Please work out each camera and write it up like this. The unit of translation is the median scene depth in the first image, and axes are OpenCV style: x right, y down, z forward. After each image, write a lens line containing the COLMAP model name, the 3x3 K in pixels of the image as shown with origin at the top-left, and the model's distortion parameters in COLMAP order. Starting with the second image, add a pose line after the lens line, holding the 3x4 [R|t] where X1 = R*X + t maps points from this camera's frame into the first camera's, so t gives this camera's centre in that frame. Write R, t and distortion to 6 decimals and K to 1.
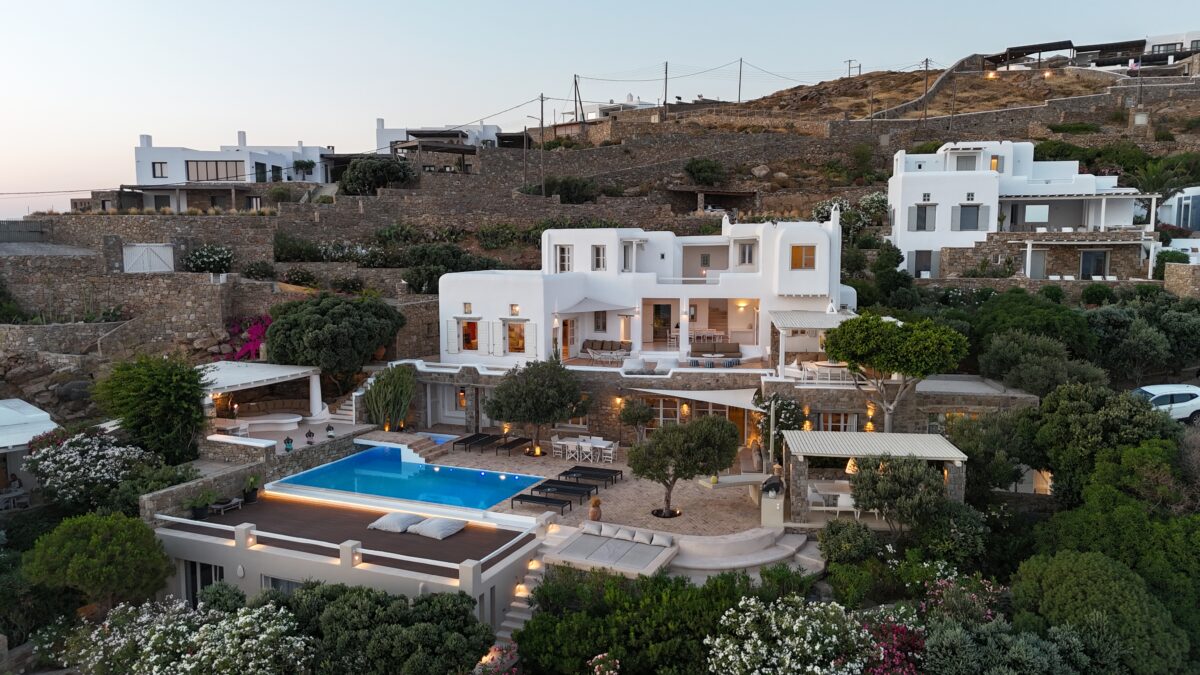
lens RADIAL K [[877.4, 0, 600.0], [0, 877.4, 337.5], [0, 0, 1]] dist [0.044250, 0.000535]
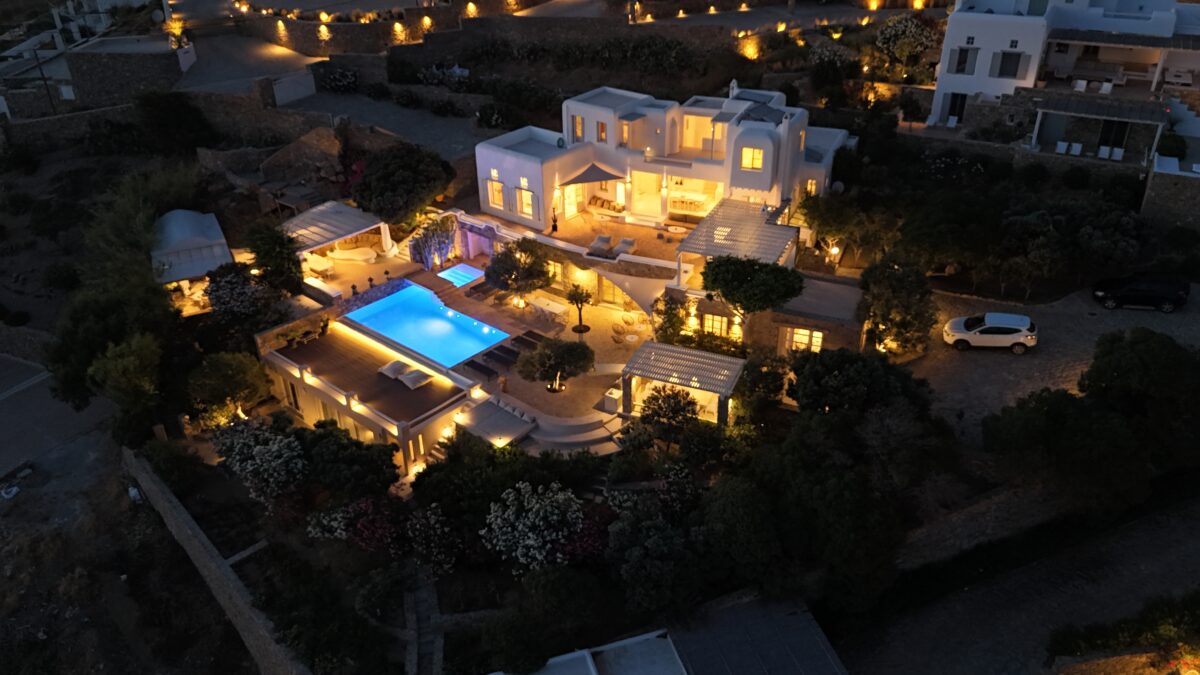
lens RADIAL K [[877.4, 0, 600.0], [0, 877.4, 337.5], [0, 0, 1]] dist [0.044250, 0.000535]
pose [[0.959133, 0.129220, -0.251726, 0.332716], [-0.018109, 0.915841, 0.401132, -0.313418], [0.282375, -0.380180, 0.880754, -0.179652]]
